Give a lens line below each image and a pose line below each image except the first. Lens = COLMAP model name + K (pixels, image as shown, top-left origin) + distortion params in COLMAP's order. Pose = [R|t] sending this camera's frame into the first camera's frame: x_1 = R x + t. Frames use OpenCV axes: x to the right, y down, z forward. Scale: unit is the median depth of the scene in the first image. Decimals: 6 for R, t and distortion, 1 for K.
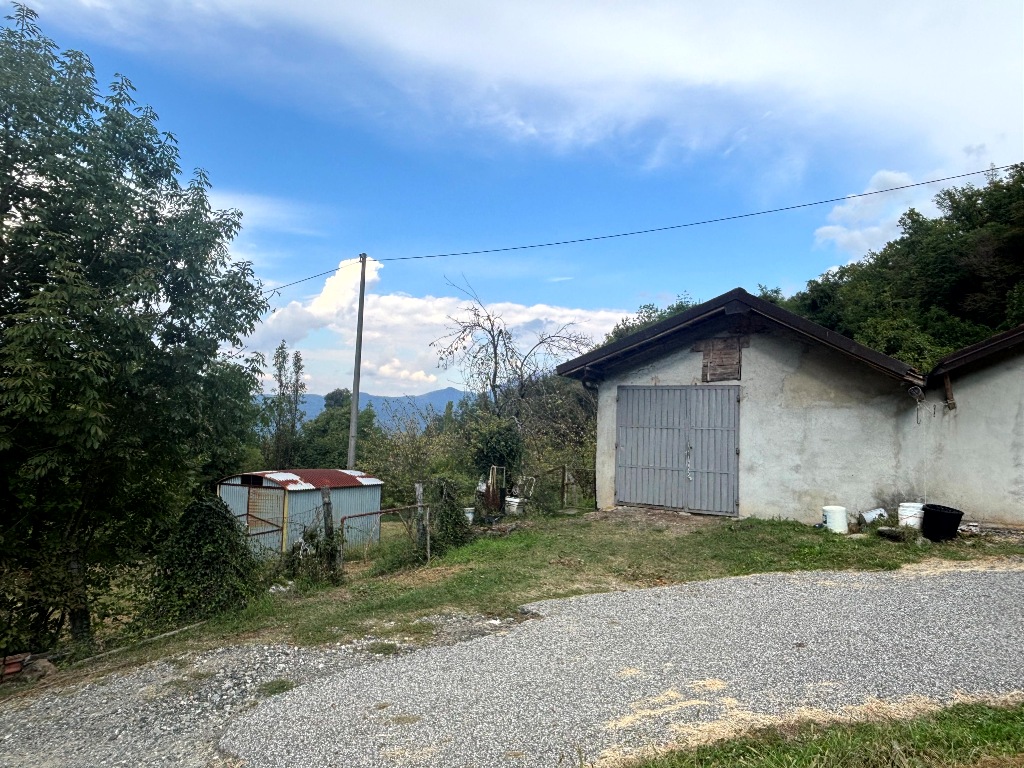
lens RADIAL K [[690.6, 0, 504.8], [0, 690.6, 385.0], [0, 0, 1]] dist [0.036608, -0.042254]
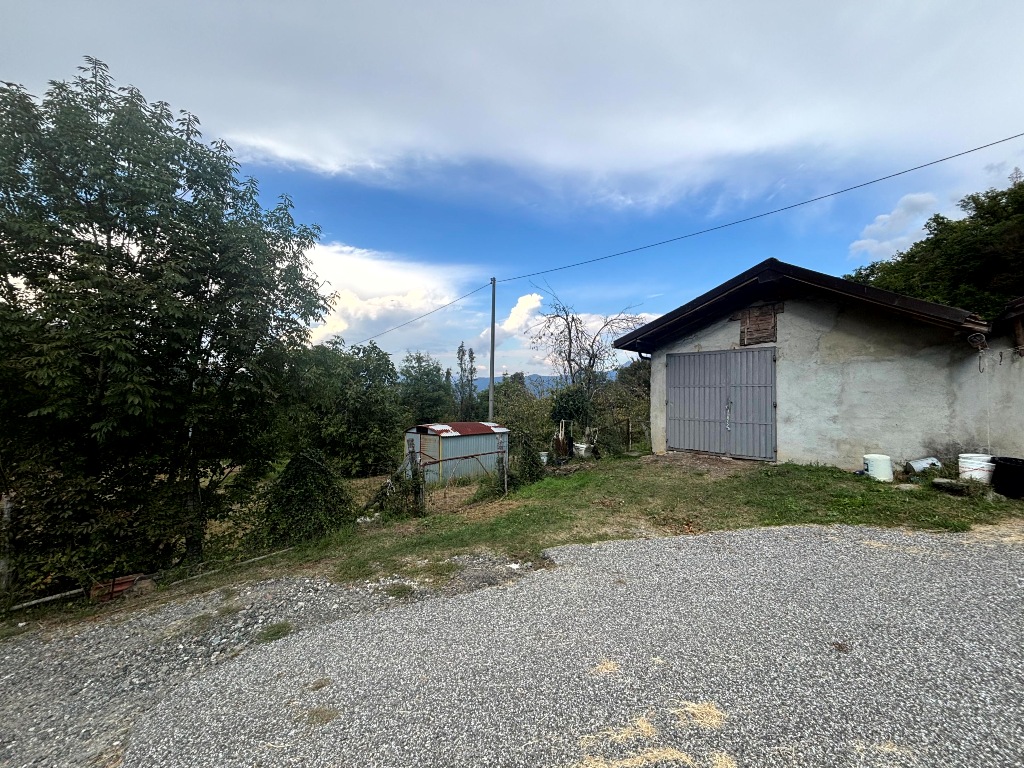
lens RADIAL K [[416.6, 0, 511.7], [0, 416.6, 382.5], [0, 0, 1]] dist [-0.000865, 0.003399]
pose [[0.964659, -0.036001, -0.261031, 0.100984], [0.044655, 0.998629, 0.027298, 0.021526], [0.259690, -0.037990, 0.964944, 0.232058]]
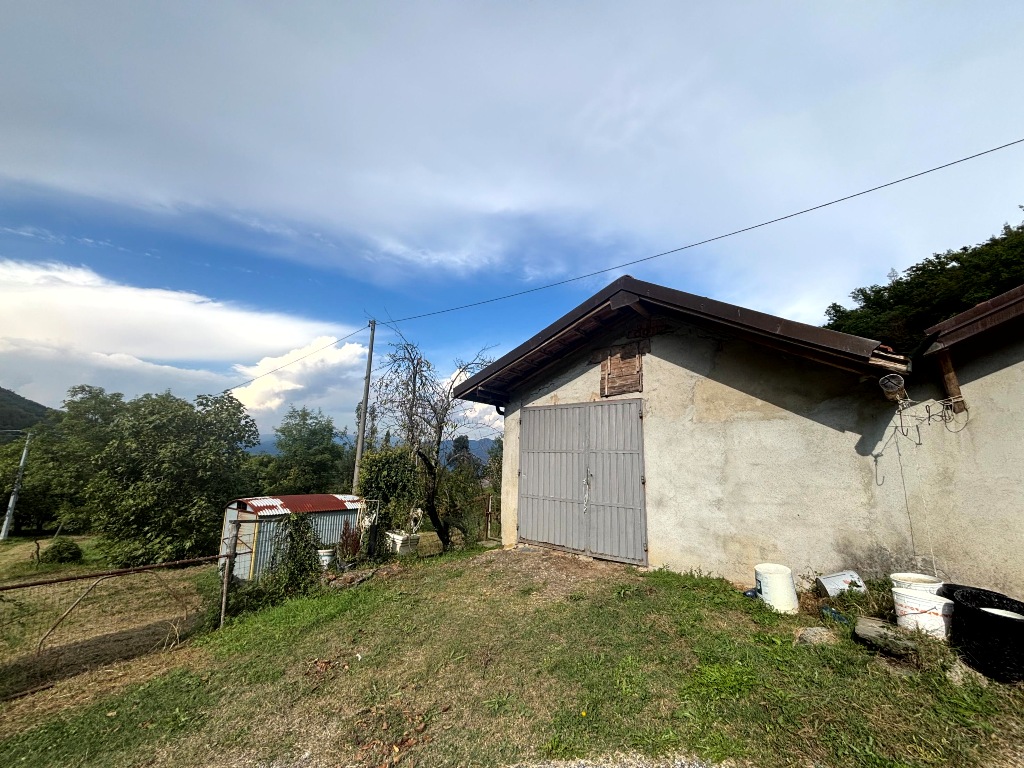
lens RADIAL K [[416.6, 0, 512.9], [0, 416.6, 381.9], [0, 0, 1]] dist [-0.000865, 0.003399]
pose [[0.989505, -0.038522, -0.139268, 0.264025], [0.021052, 0.991958, -0.124802, 0.041018], [0.142955, 0.120560, 0.982359, 0.502923]]
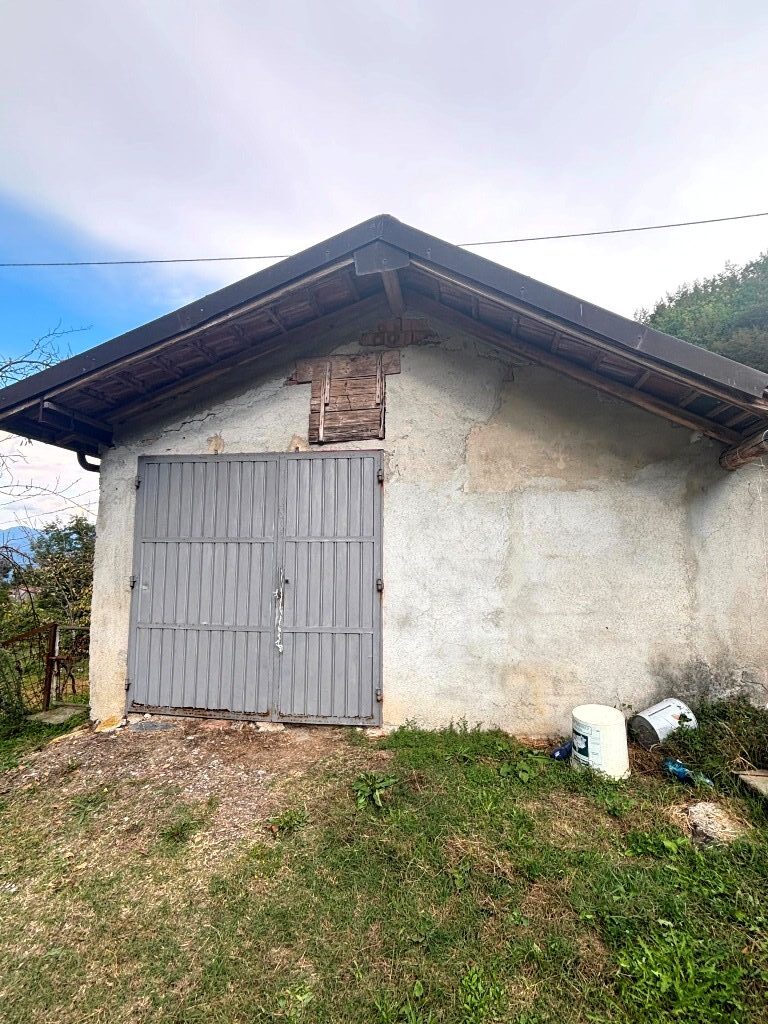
lens RADIAL K [[537.7, 0, 392.8], [0, 537.7, 512.4], [0, 0, 1]] dist [0.015472, -0.005460]
pose [[0.923275, 0.002683, 0.384130, 0.206447], [0.003122, 0.999890, -0.014487, 0.051533], [-0.384126, 0.014575, 0.923165, 0.667802]]
